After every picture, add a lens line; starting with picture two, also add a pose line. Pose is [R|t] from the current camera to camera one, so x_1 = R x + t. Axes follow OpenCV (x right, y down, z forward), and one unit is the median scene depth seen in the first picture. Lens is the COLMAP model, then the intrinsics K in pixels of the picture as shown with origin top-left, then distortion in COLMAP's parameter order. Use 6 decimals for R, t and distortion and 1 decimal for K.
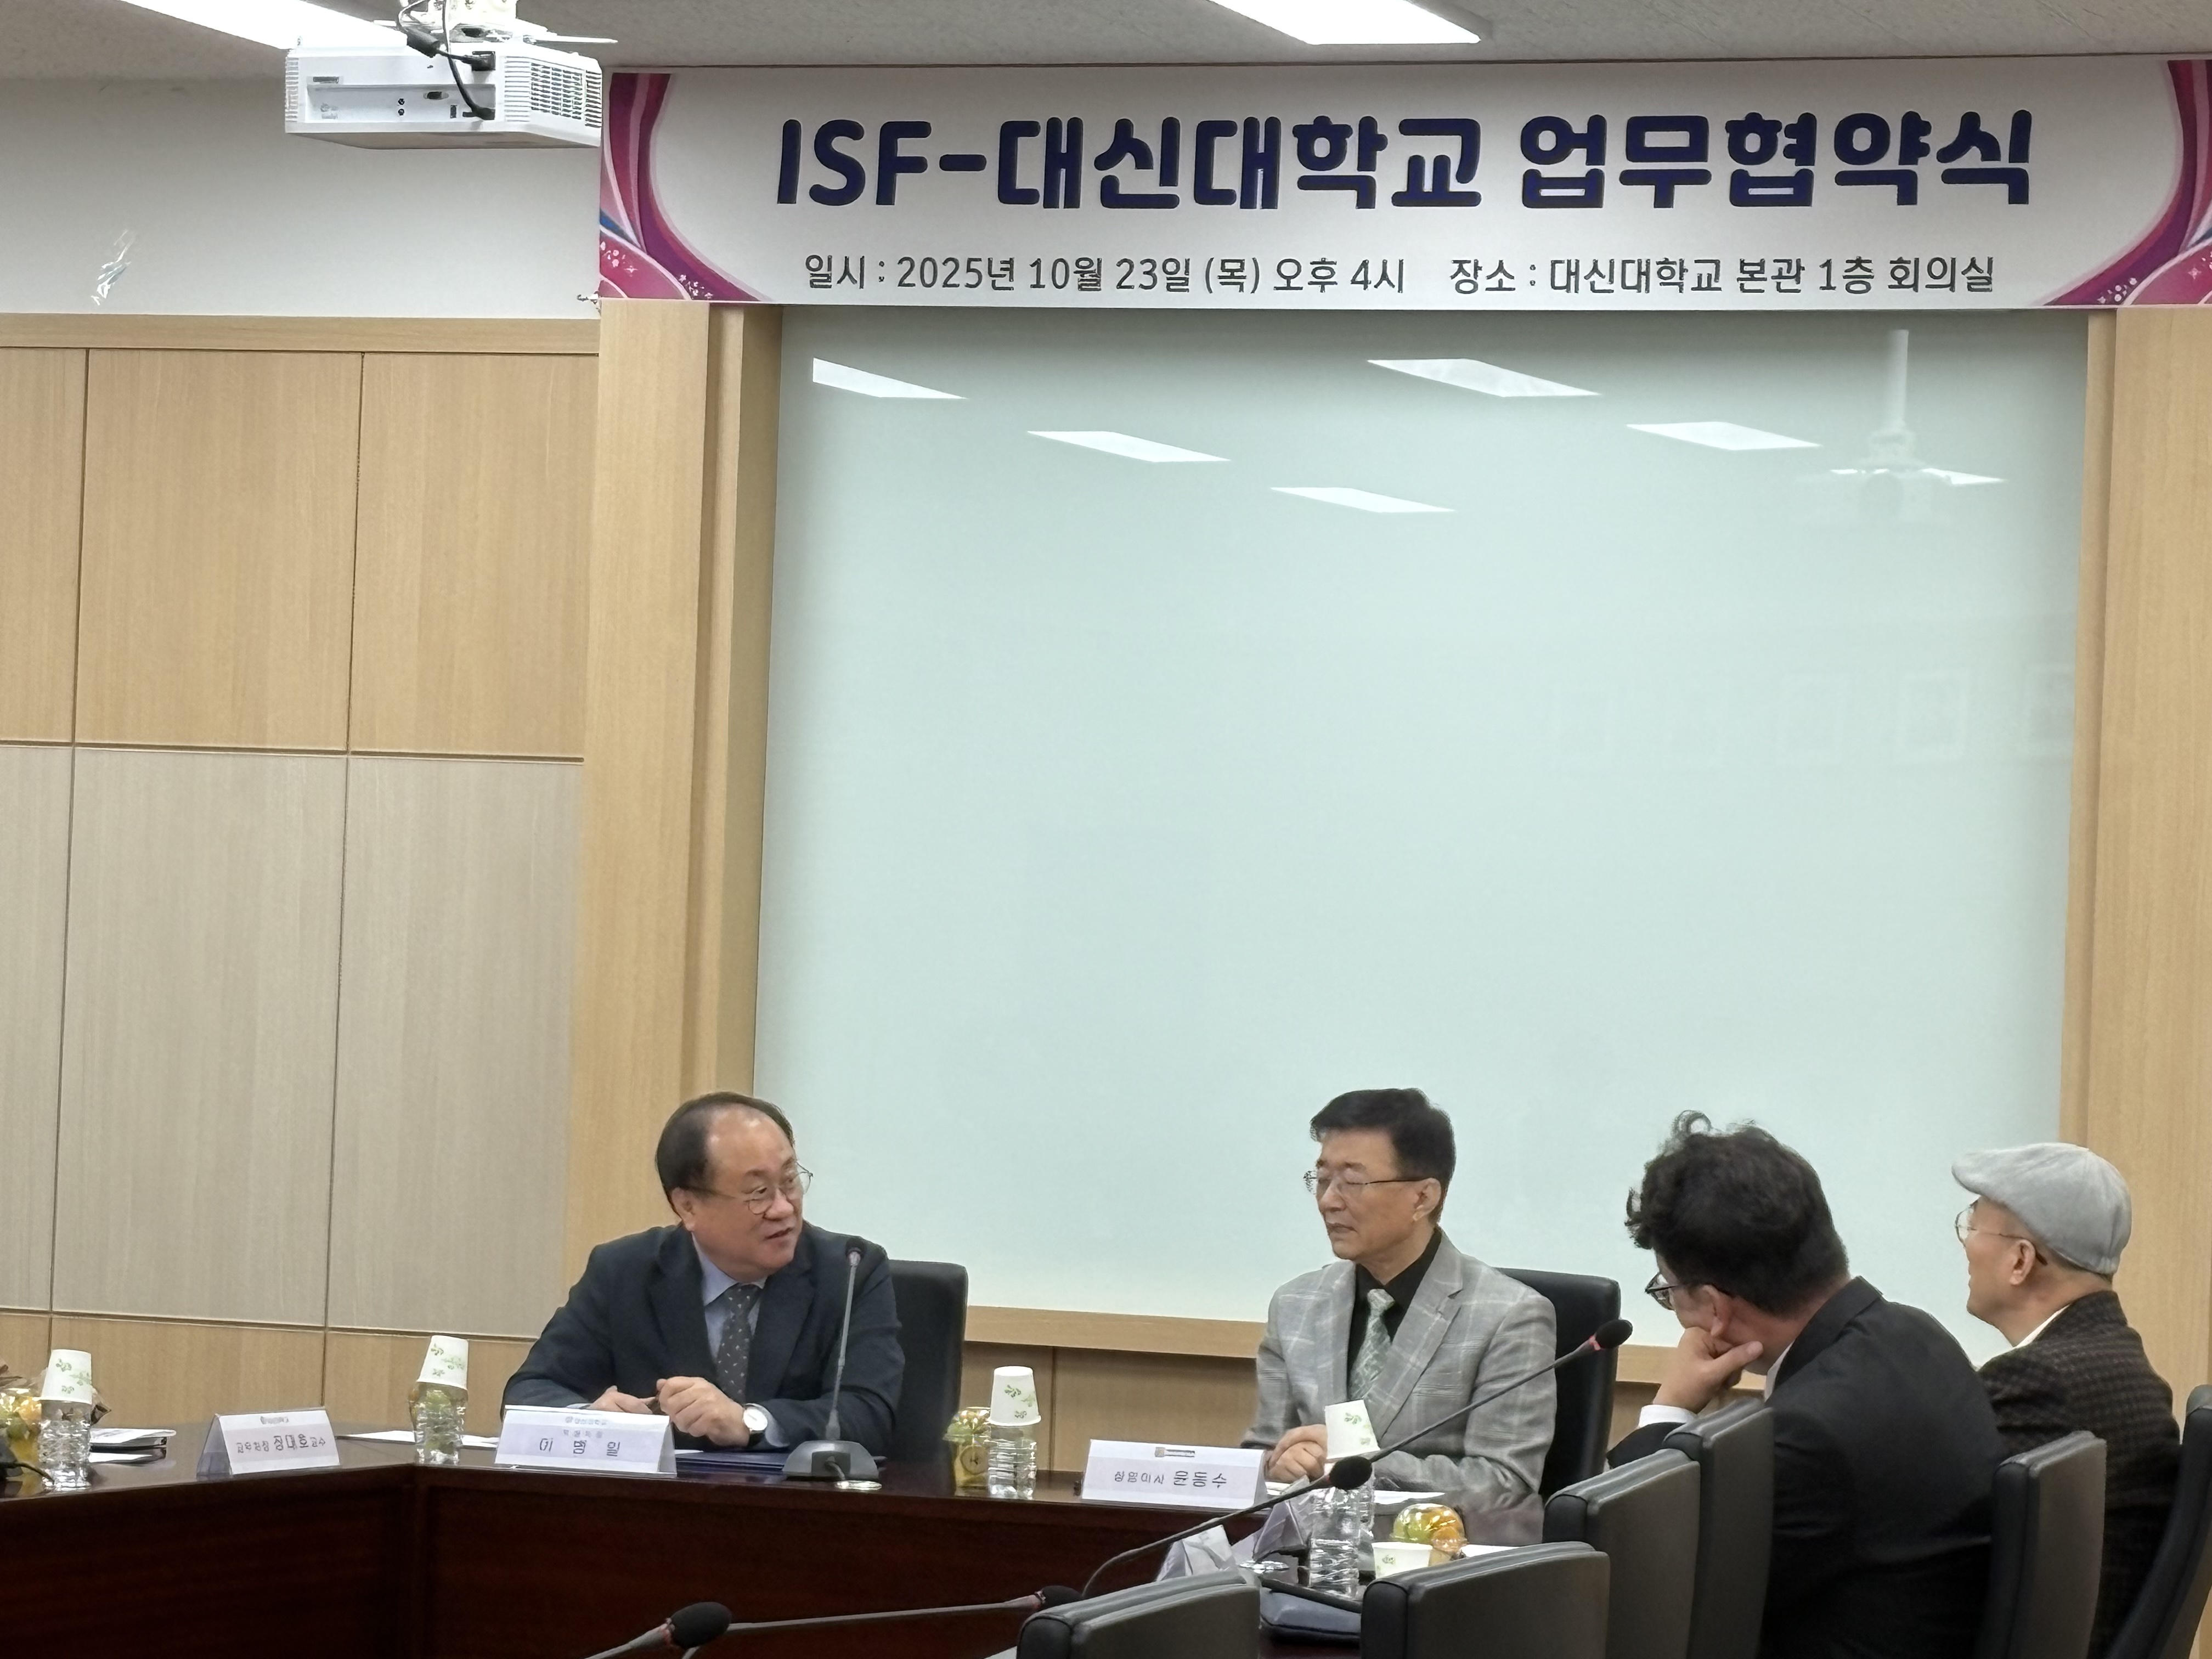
lens RADIAL K [[6913.8, 0, 1069.7], [0, 6913.8, 853.6], [0, 0, 1]] dist [0.234079, 0.000000]
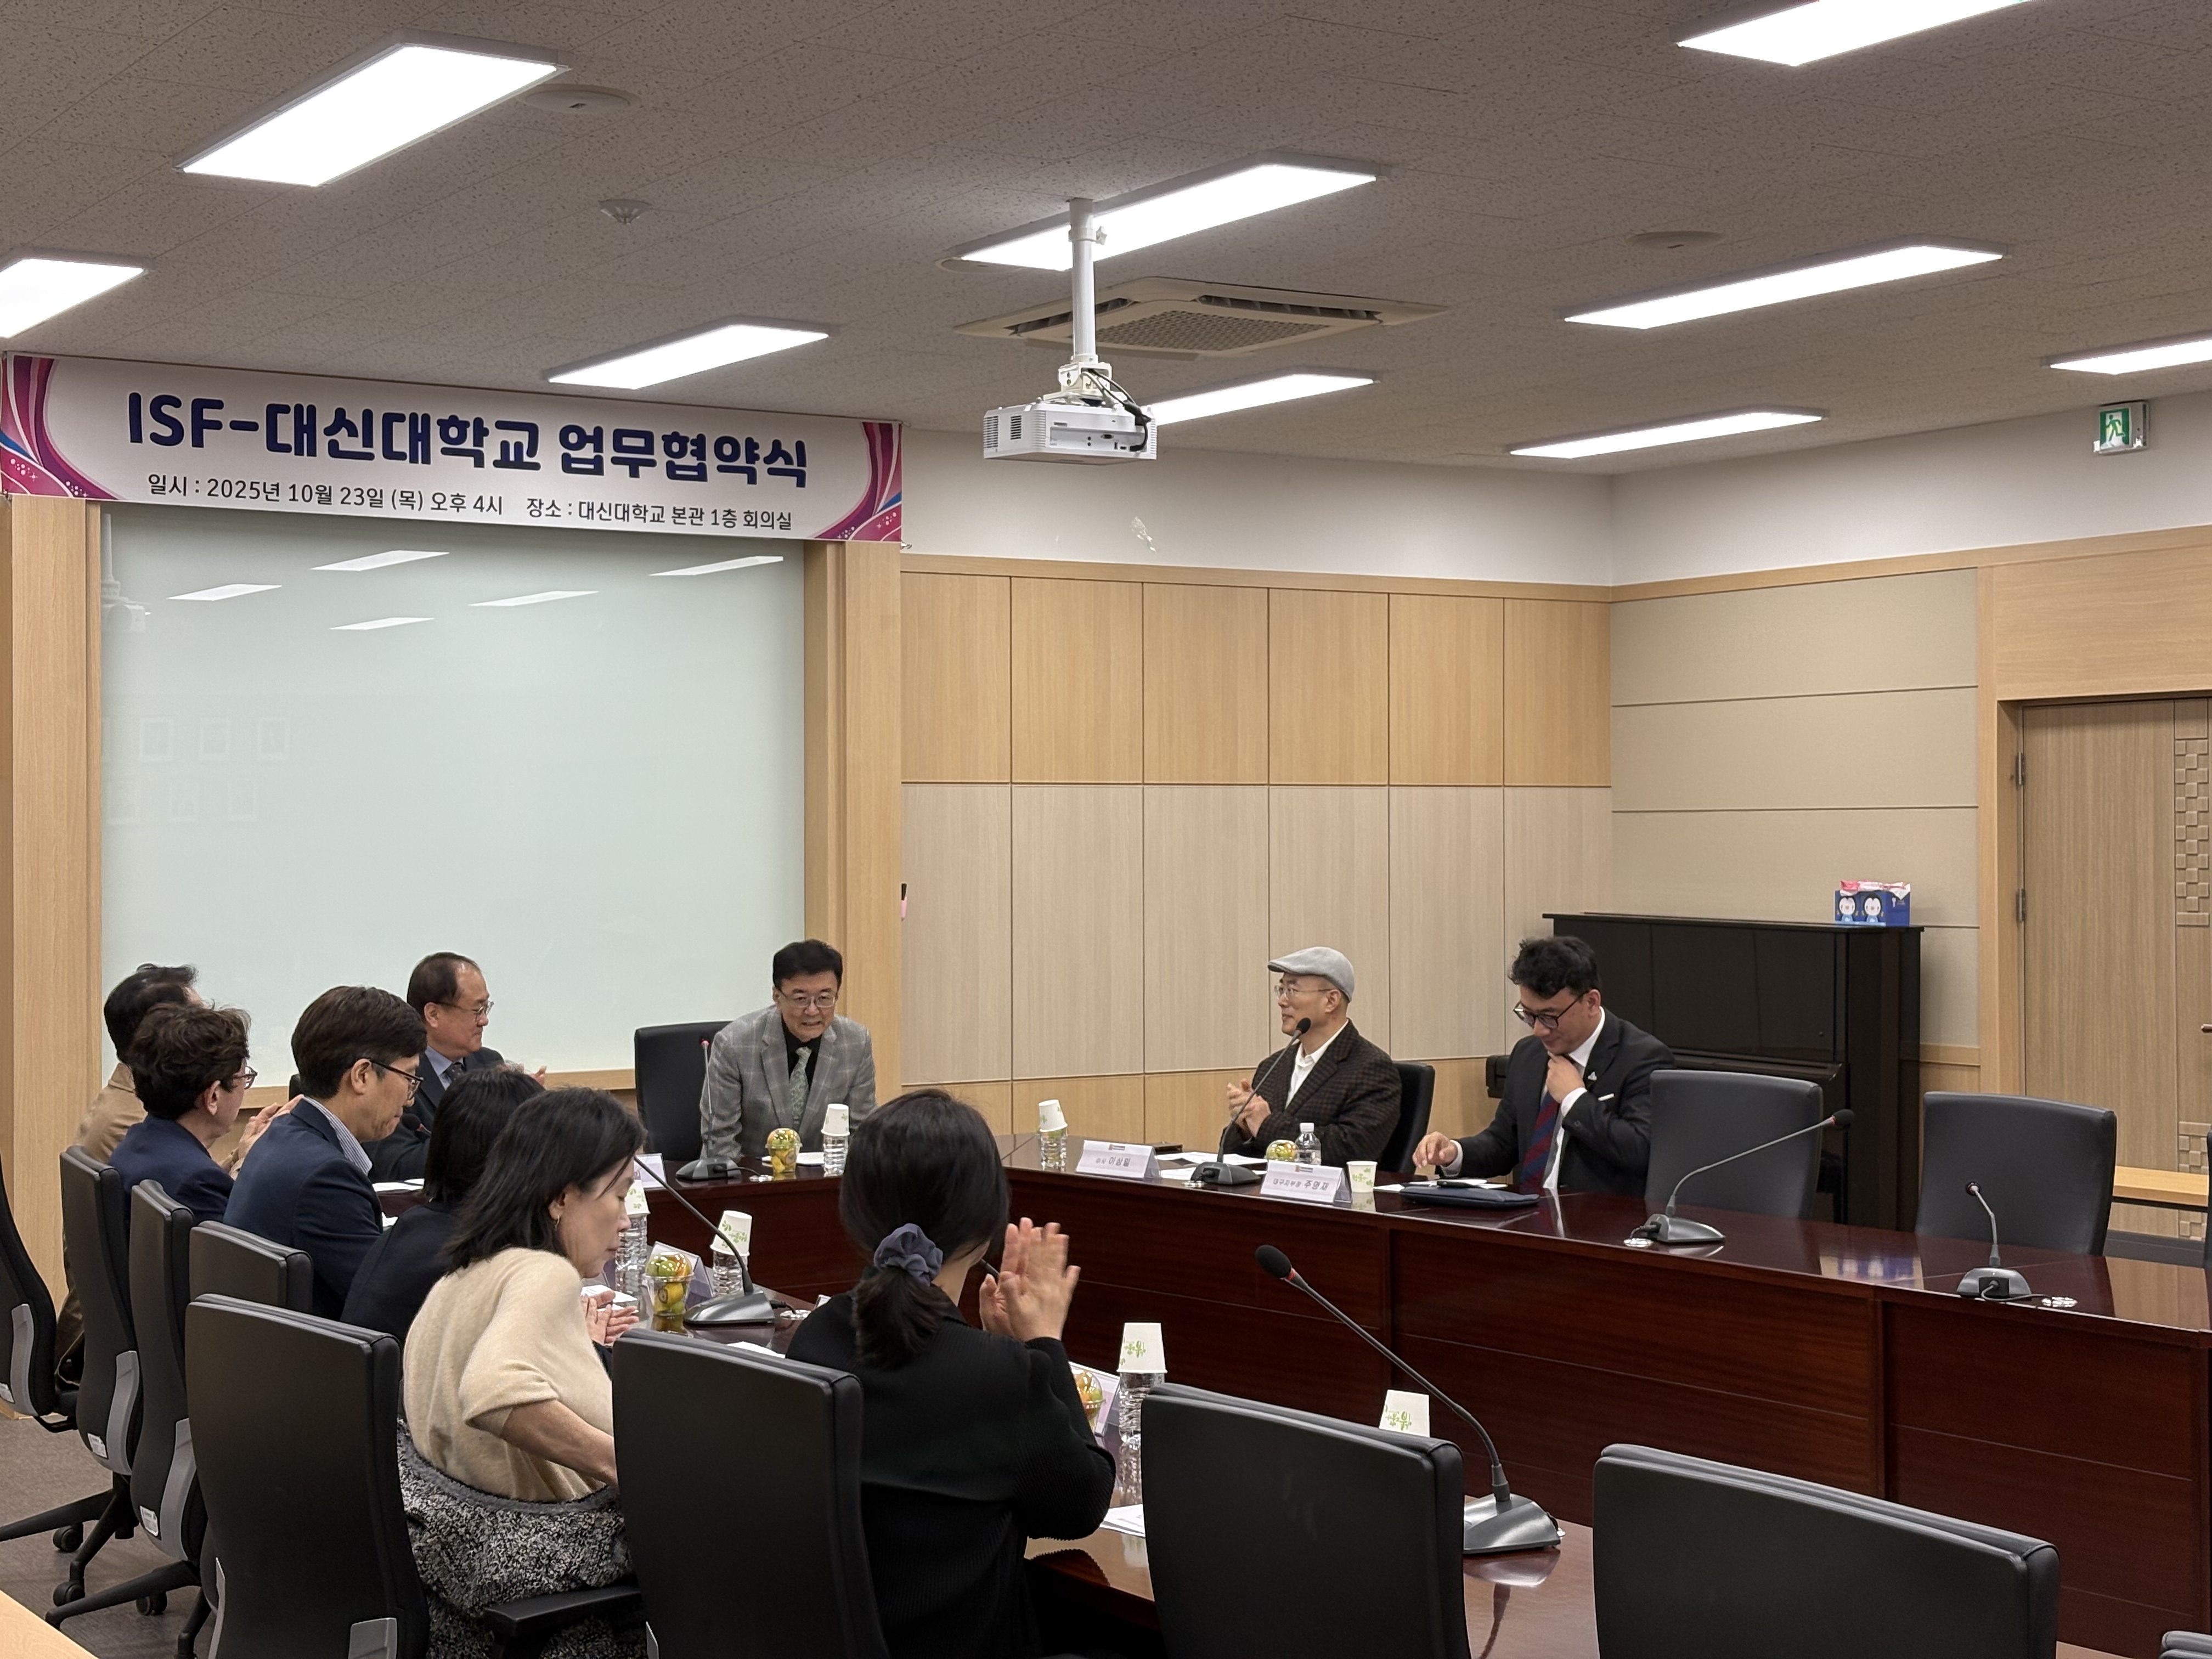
lens RADIAL K [[3245.1, 0, 1208.4], [0, 3245.1, 924.5], [0, 0, 1]] dist [0.002826, 0.000000]
pose [[0.592183, -0.061957, 0.803418, -0.540948], [0.014701, 0.997704, 0.066104, -0.026210], [-0.805669, -0.027334, 0.591734, 0.330982]]
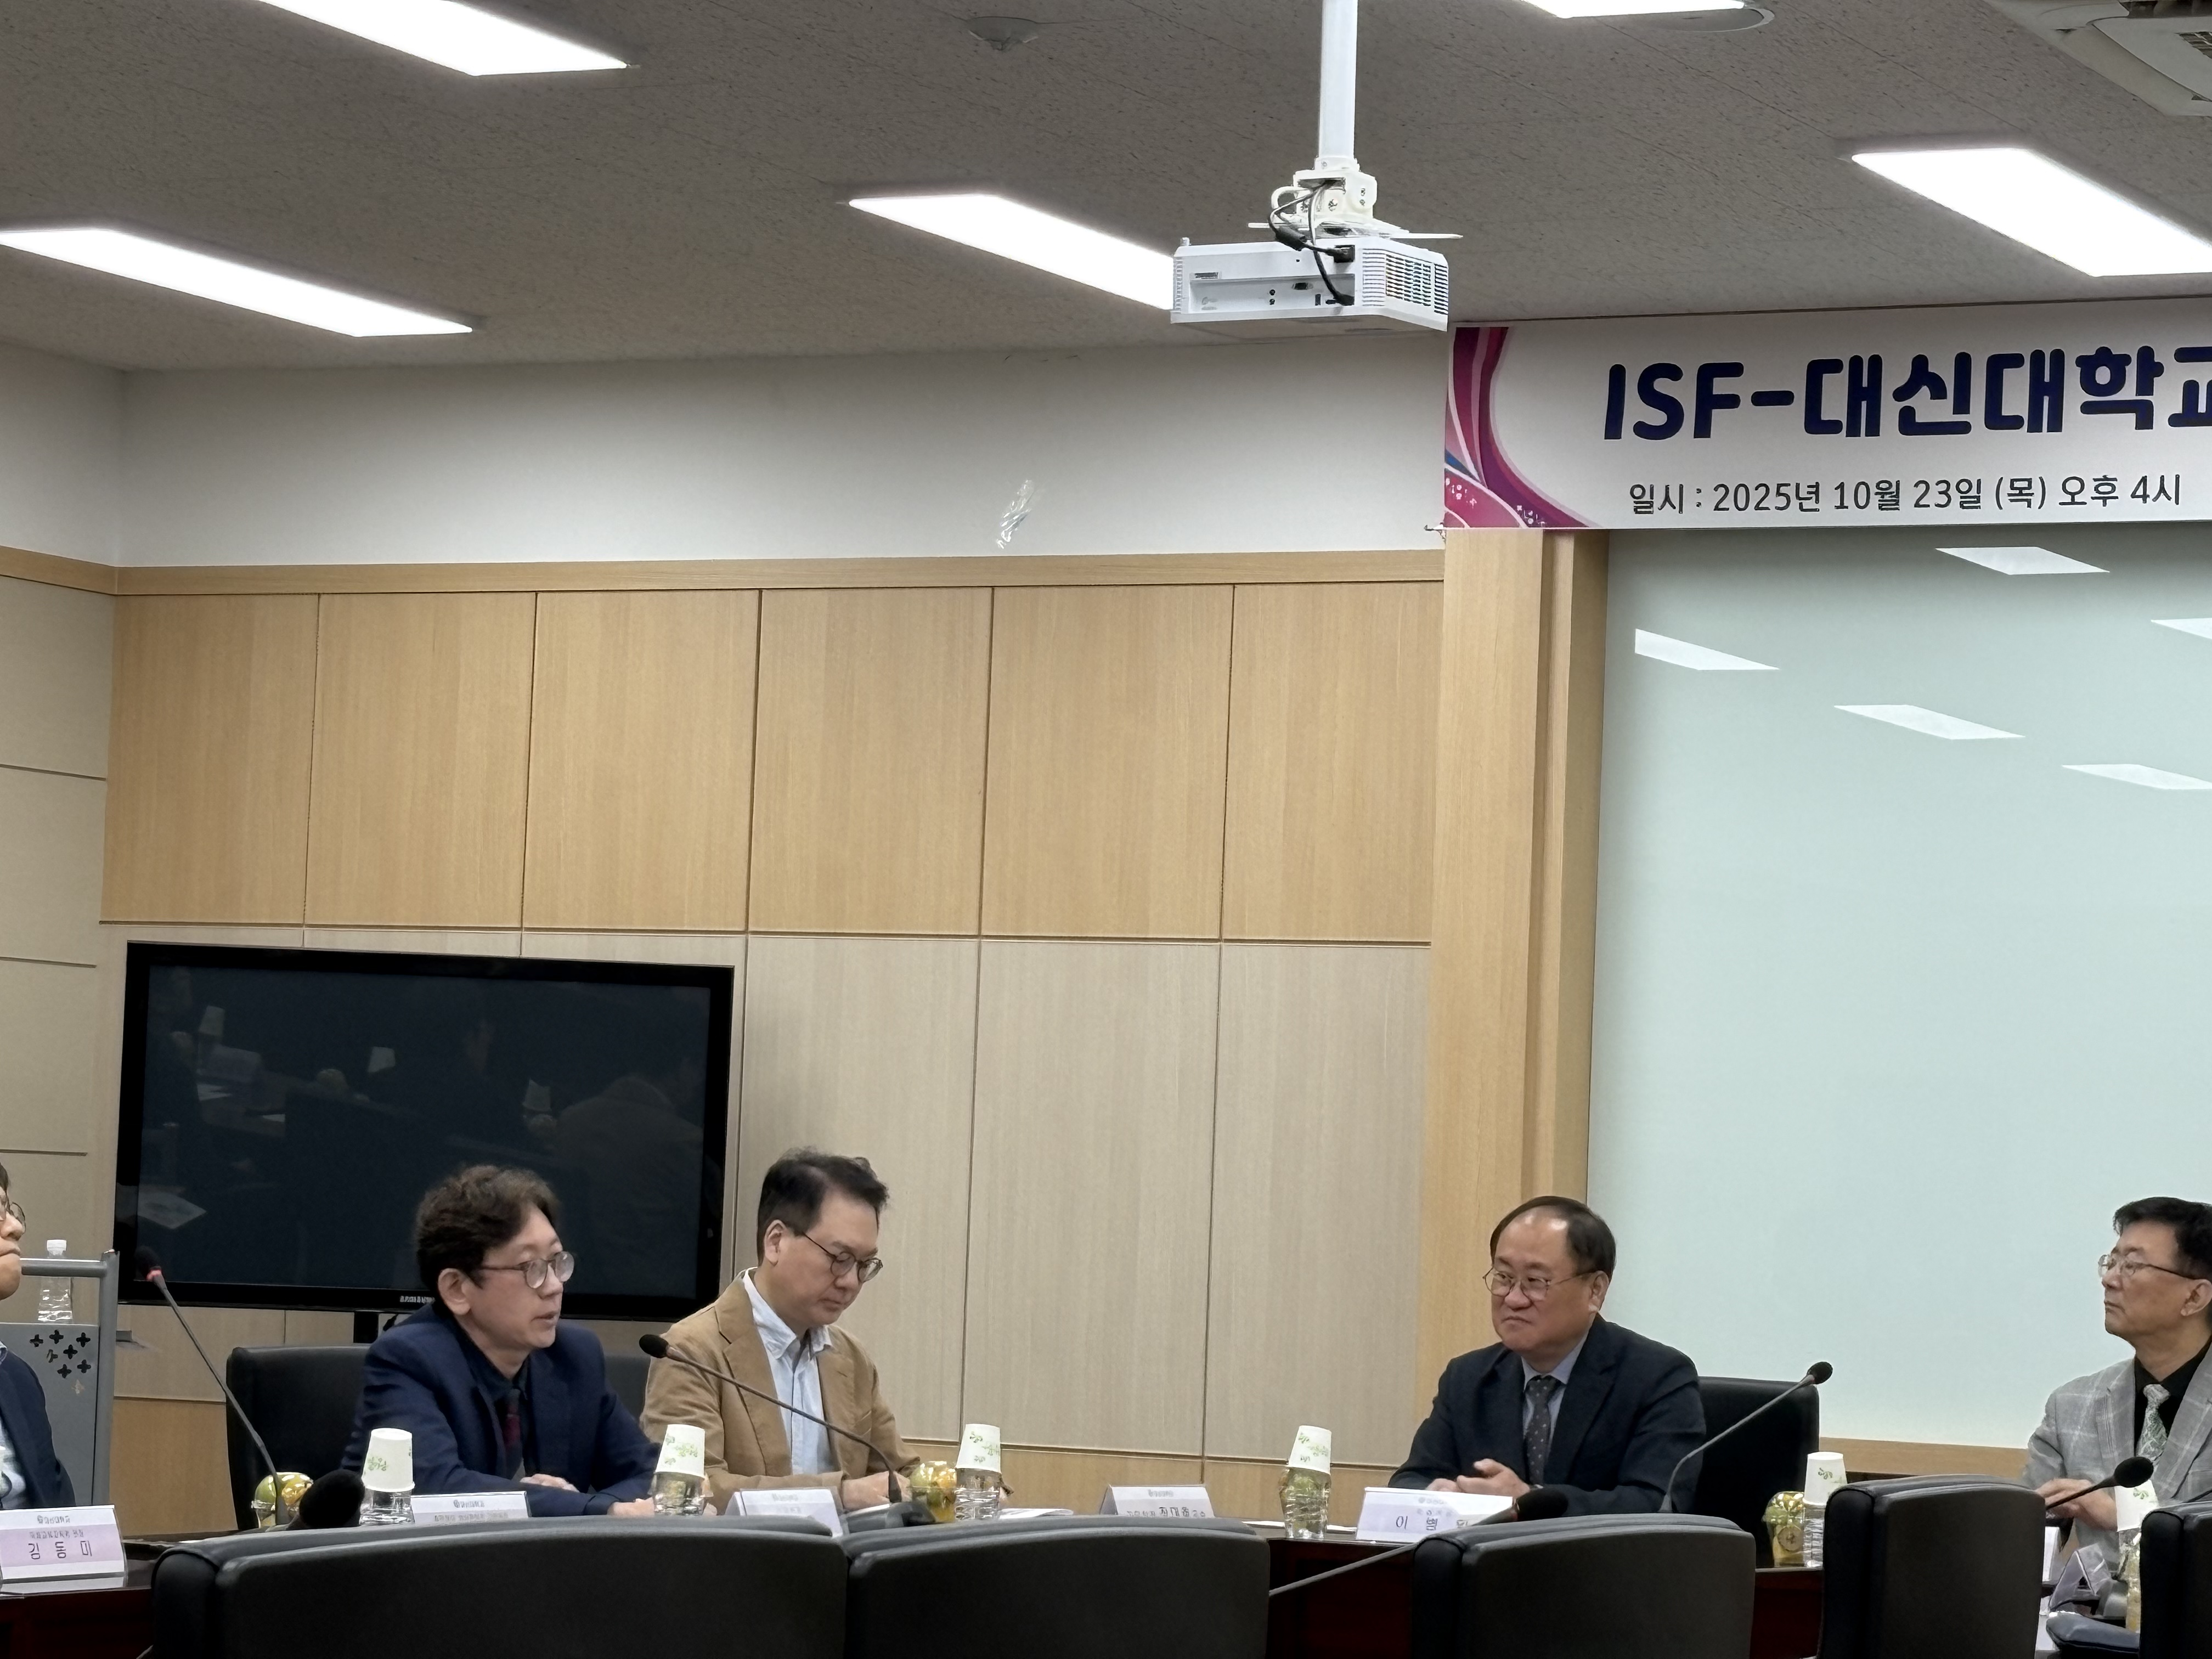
lens RADIAL K [[6352.5, 0, 1065.2], [0, 6352.5, 861.1], [0, 0, 1]] dist [0.191732, 0.000000]
pose [[0.991945, -0.006815, -0.126487, 0.000758], [0.000450, 0.998735, -0.050283, 0.025928], [0.126670, 0.049821, 0.990693, -0.020795]]
